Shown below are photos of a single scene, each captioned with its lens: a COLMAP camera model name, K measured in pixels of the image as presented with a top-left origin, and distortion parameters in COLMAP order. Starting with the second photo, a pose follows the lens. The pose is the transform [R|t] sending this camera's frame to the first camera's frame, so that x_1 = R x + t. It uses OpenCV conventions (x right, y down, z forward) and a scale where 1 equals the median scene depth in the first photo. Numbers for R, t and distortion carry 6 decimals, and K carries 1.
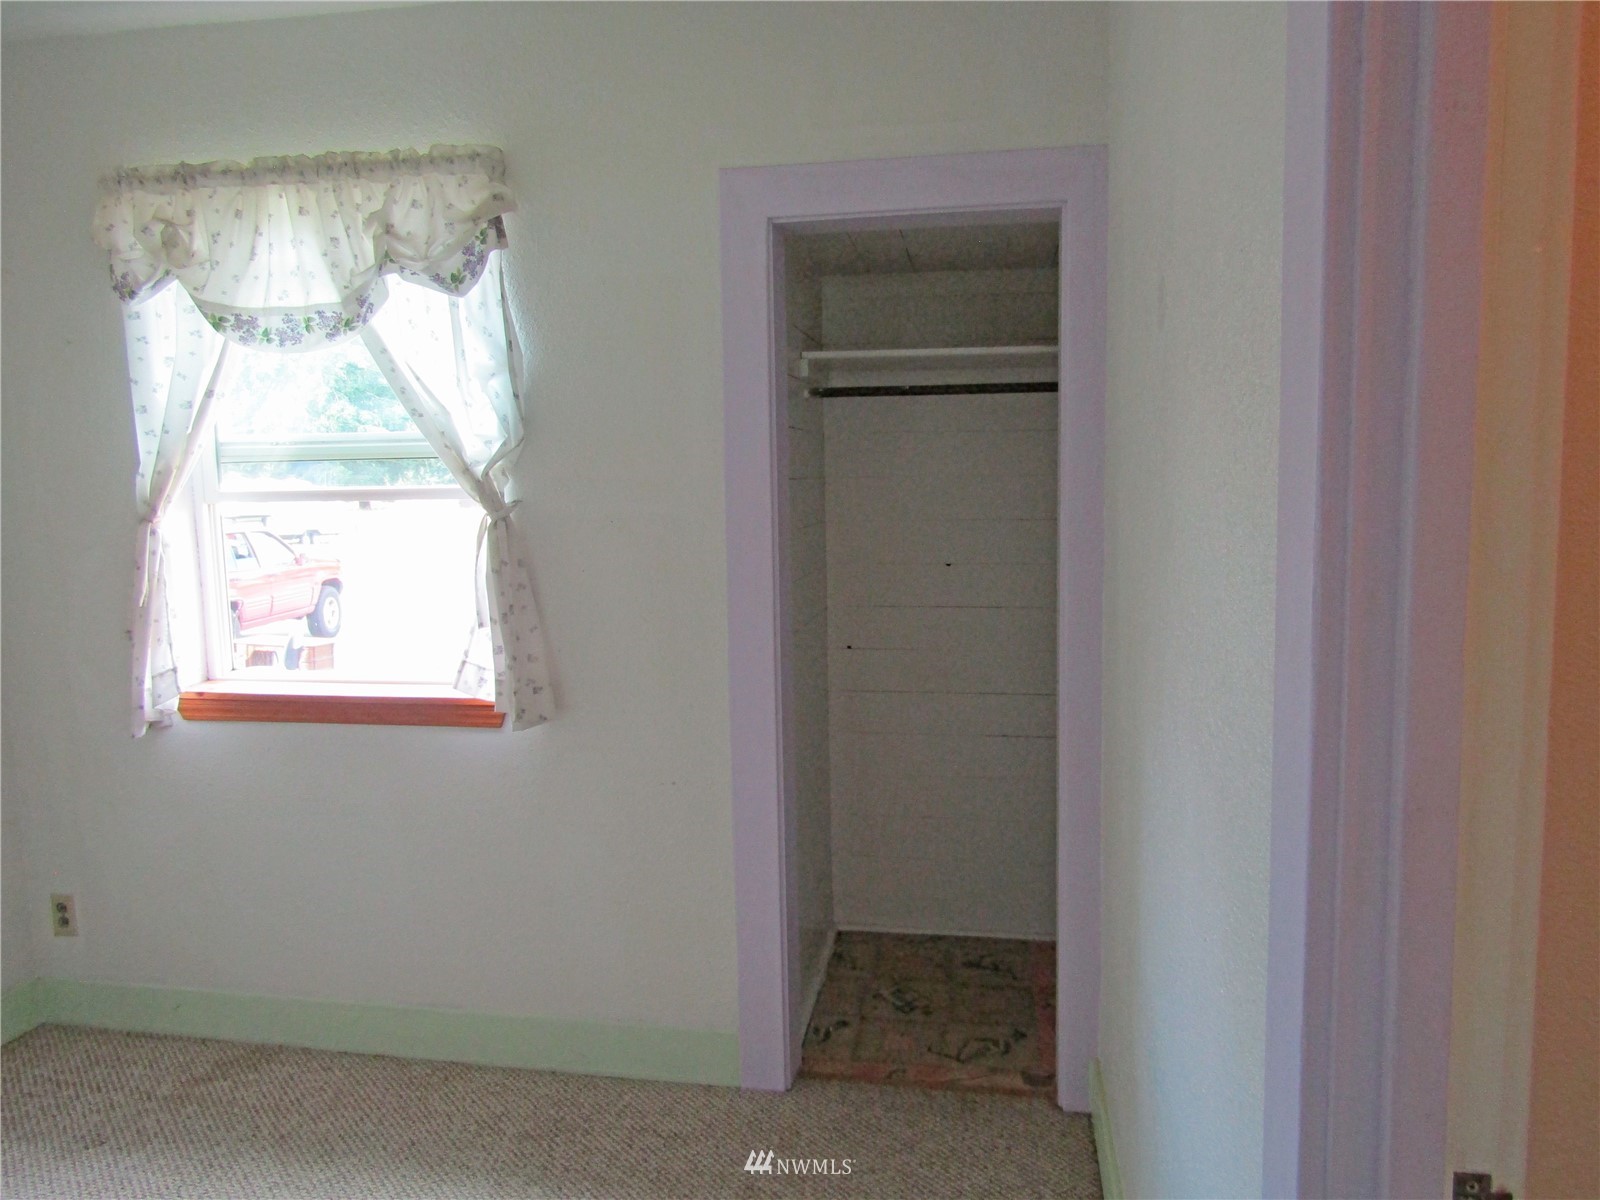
lens RADIAL K [[1133.9, 0, 807.7], [0, 1133.9, 598.5], [0, 0, 1]] dist [-0.000010, -0.008065]
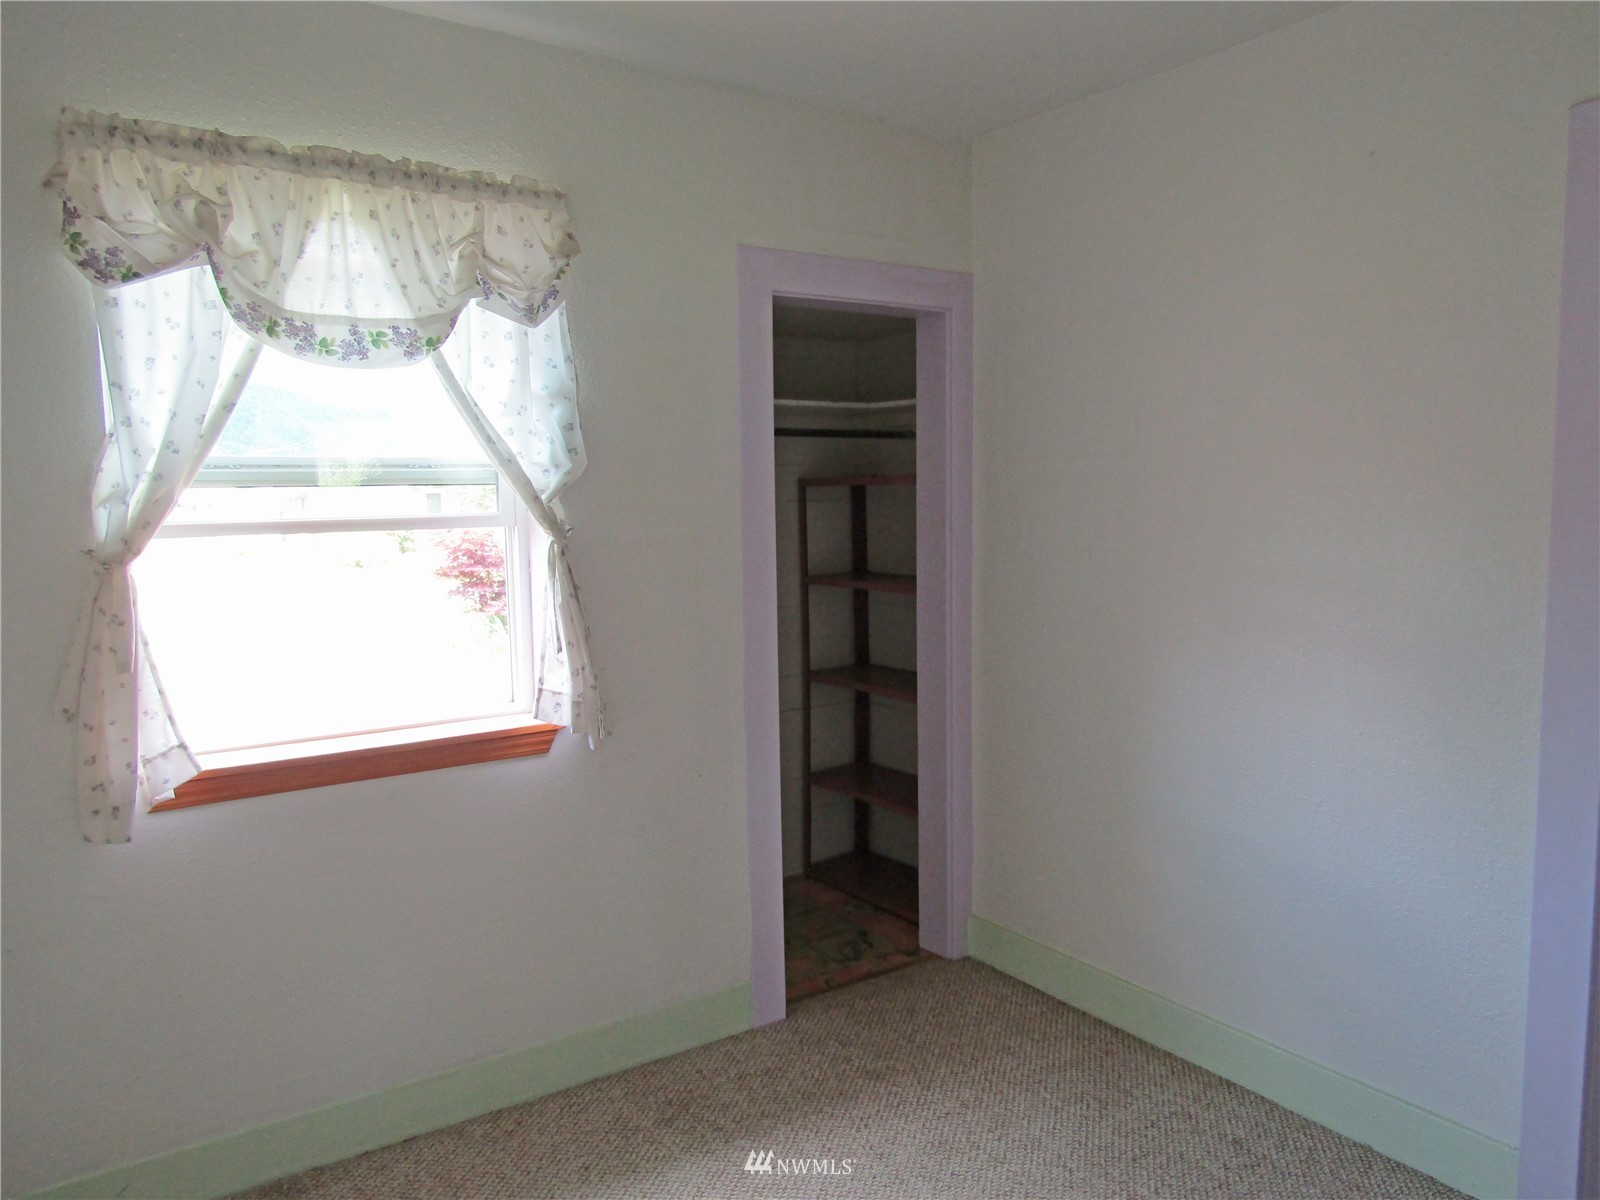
lens RADIAL K [[1133.9, 0, 807.7], [0, 1133.9, 598.5], [0, 0, 1]] dist [-0.000010, -0.008065]
pose [[0.711424, -0.062995, 0.699933, -0.841813], [0.077177, 0.996954, 0.011284, -0.017323], [-0.698512, 0.045991, 0.714119, 0.116594]]
